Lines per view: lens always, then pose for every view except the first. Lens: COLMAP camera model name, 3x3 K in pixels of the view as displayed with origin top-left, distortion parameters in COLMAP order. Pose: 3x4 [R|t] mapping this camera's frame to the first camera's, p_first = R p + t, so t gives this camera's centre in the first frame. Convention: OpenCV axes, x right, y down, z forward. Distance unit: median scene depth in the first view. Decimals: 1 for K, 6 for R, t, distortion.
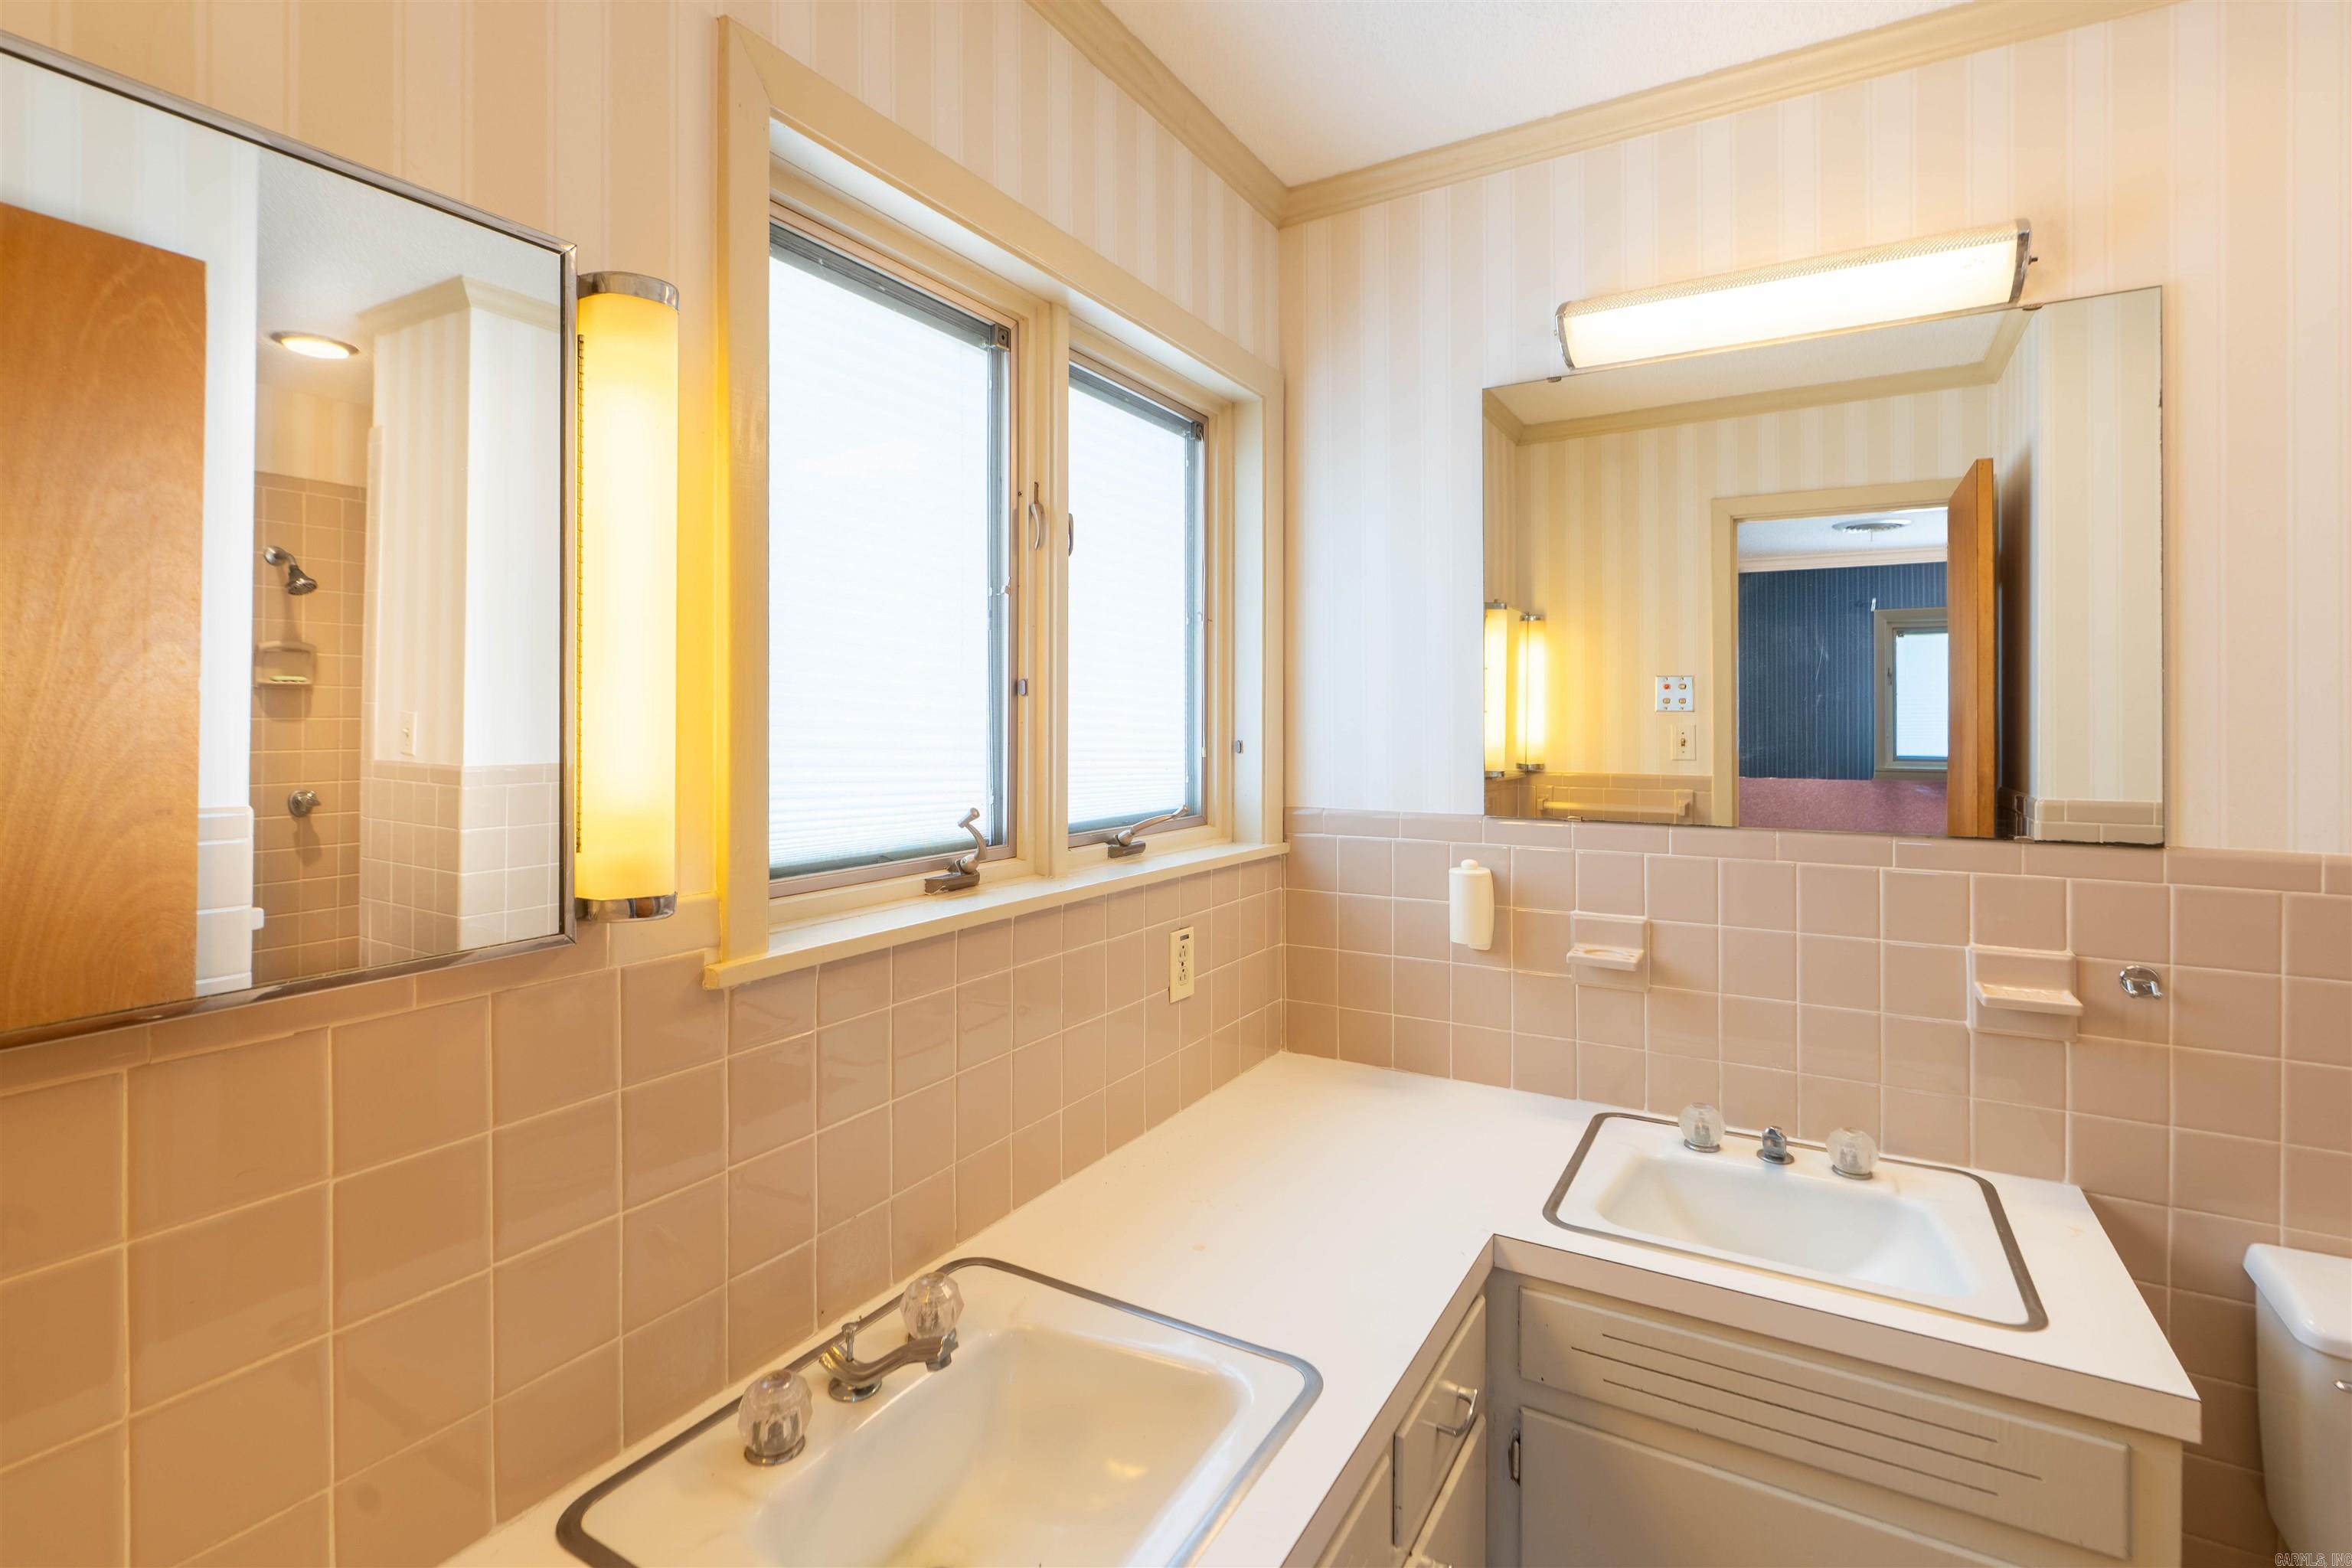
lens RADIAL K [[1092.6, 0, 1173.1], [0, 1092.6, 718.2], [0, 0, 1]] dist [-0.001669, -0.000198]
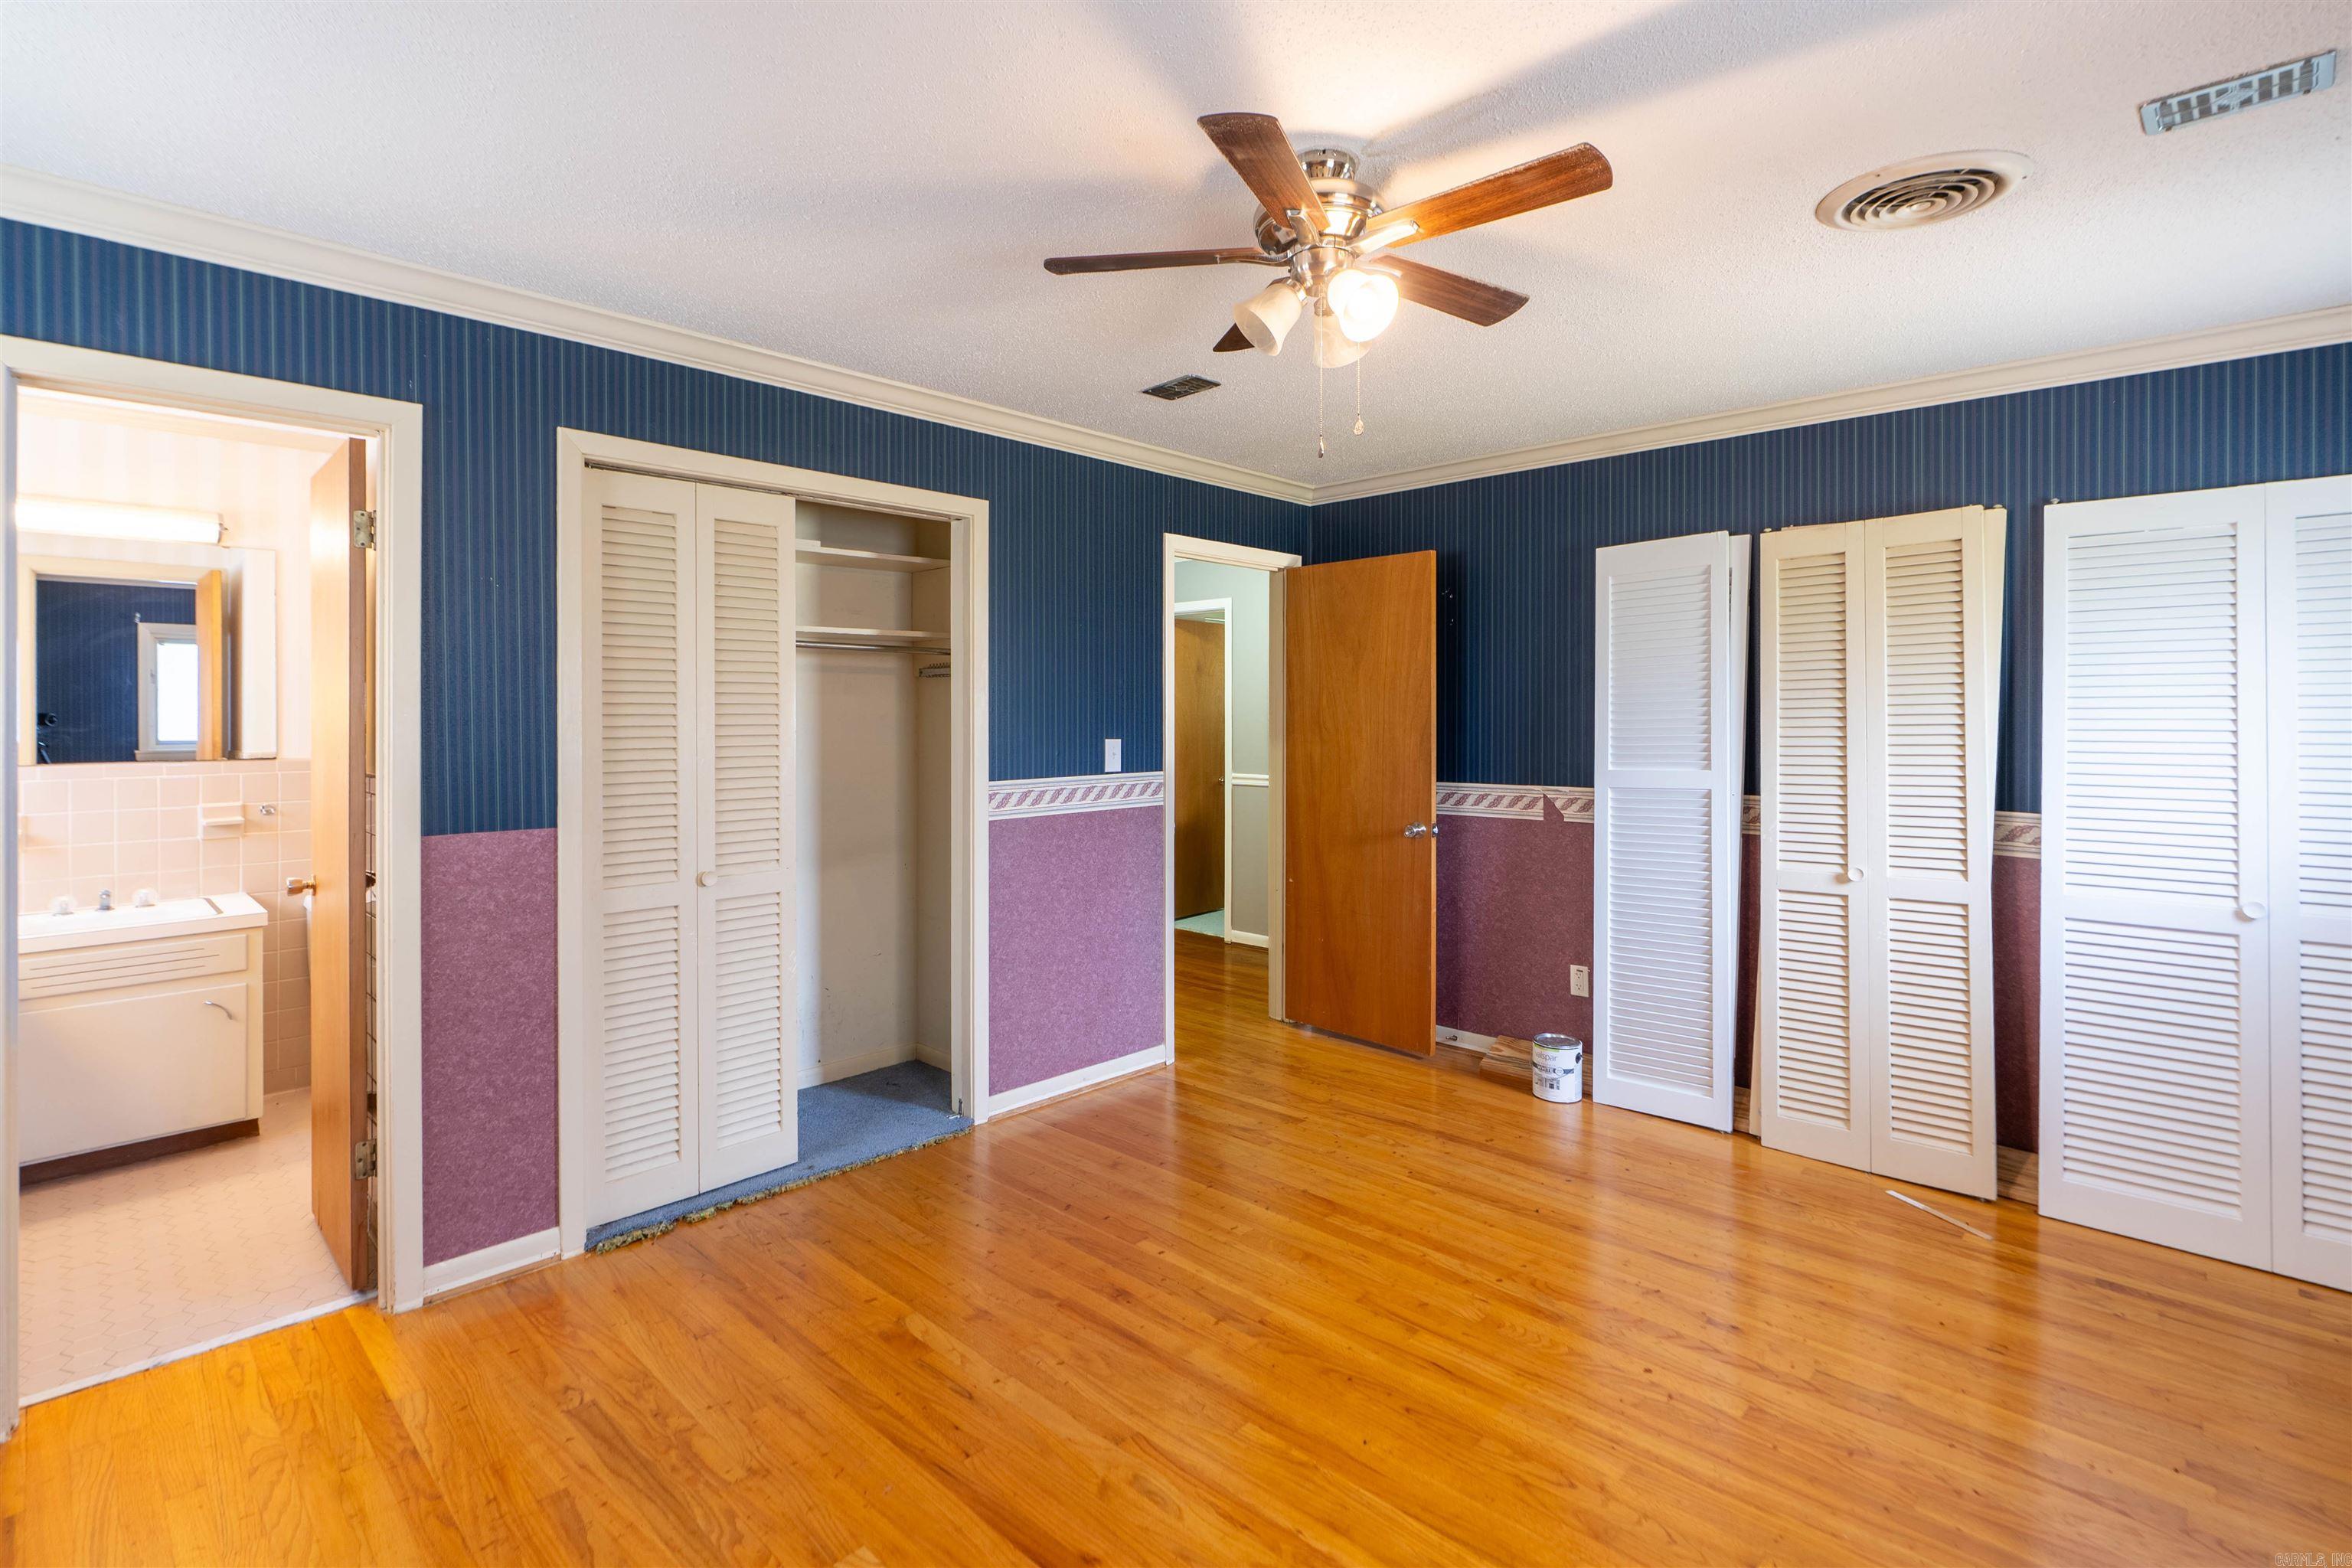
lens RADIAL K [[1092.6, 0, 1173.1], [0, 1092.6, 718.2], [0, 0, 1]] dist [-0.001669, -0.000198]
pose [[0.231119, -0.005365, 0.972911, -1.149827], [-0.003660, 0.999973, 0.006383, -0.010930], [-0.972919, -0.005037, 0.231093, -1.696646]]
